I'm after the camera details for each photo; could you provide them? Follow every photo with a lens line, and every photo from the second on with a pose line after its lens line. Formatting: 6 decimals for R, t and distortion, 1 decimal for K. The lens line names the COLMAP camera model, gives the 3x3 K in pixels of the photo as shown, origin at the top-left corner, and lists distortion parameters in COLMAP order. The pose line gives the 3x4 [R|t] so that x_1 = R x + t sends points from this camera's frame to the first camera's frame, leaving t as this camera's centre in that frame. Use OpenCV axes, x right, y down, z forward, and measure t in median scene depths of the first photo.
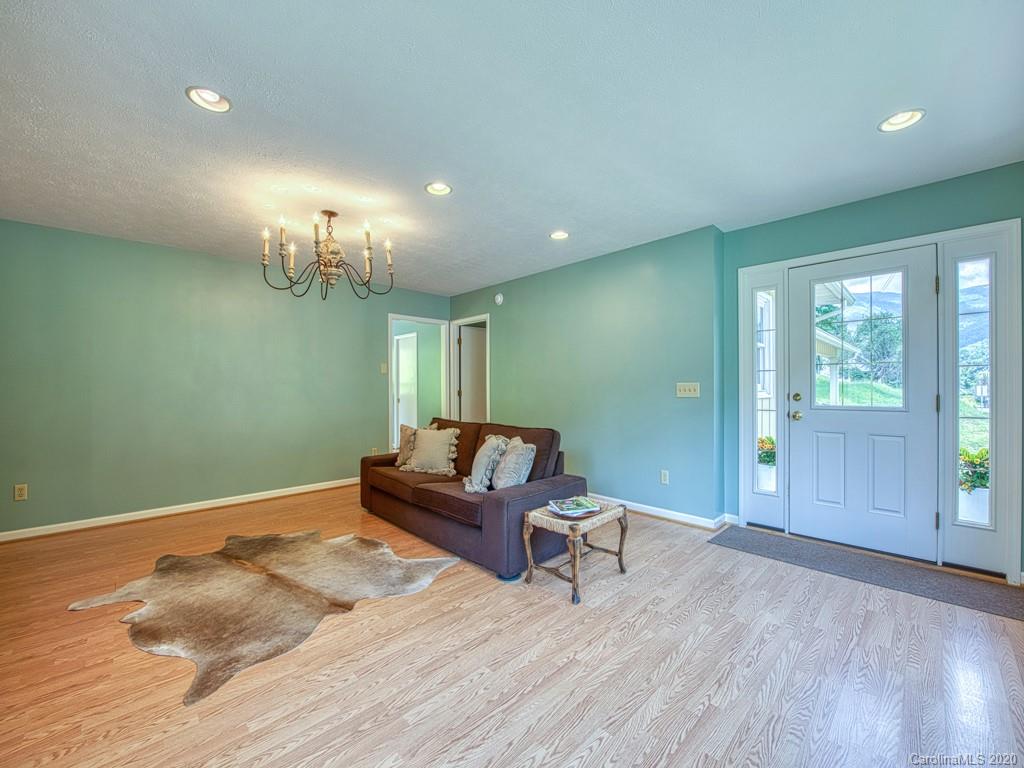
lens RADIAL K [[409.9, 0, 507.6], [0, 409.9, 385.5], [0, 0, 1]] dist [-0.021001, -0.000500]
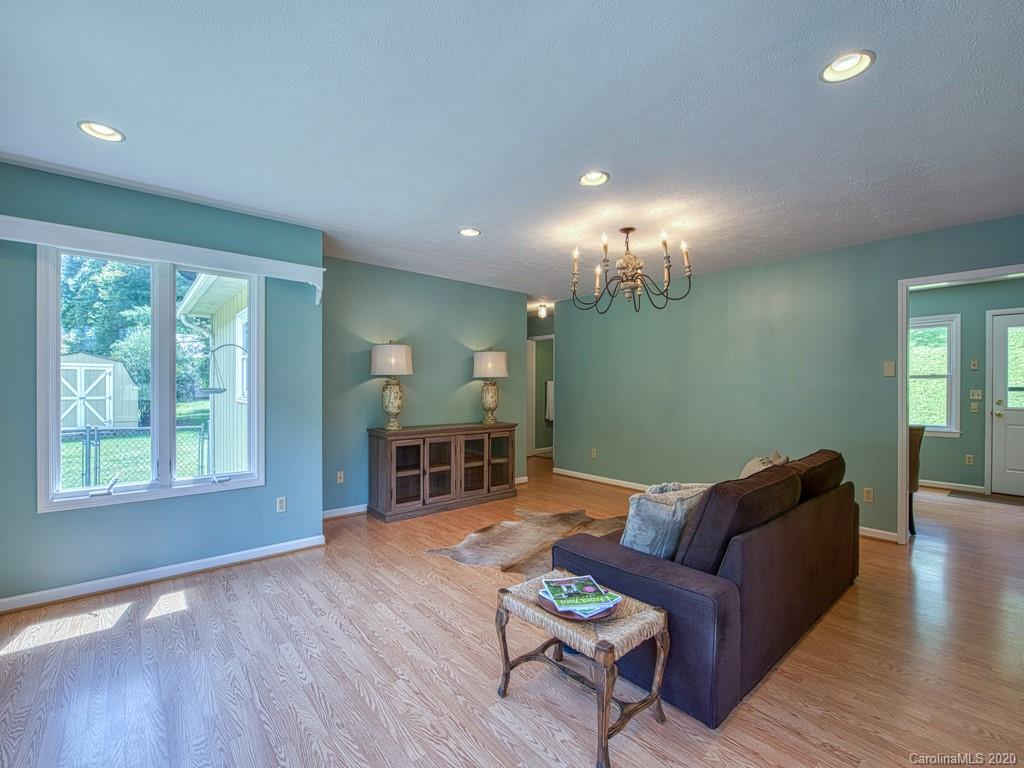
lens RADIAL K [[439.2, 0, 509.8], [0, 439.2, 384.5], [0, 0, 1]] dist [-0.014924, -0.001045]
pose [[-0.042520, 0.001610, -0.999094, 0.948518], [-0.000863, 0.999998, 0.001648, -0.040426], [0.999095, 0.000932, -0.042518, 1.021931]]
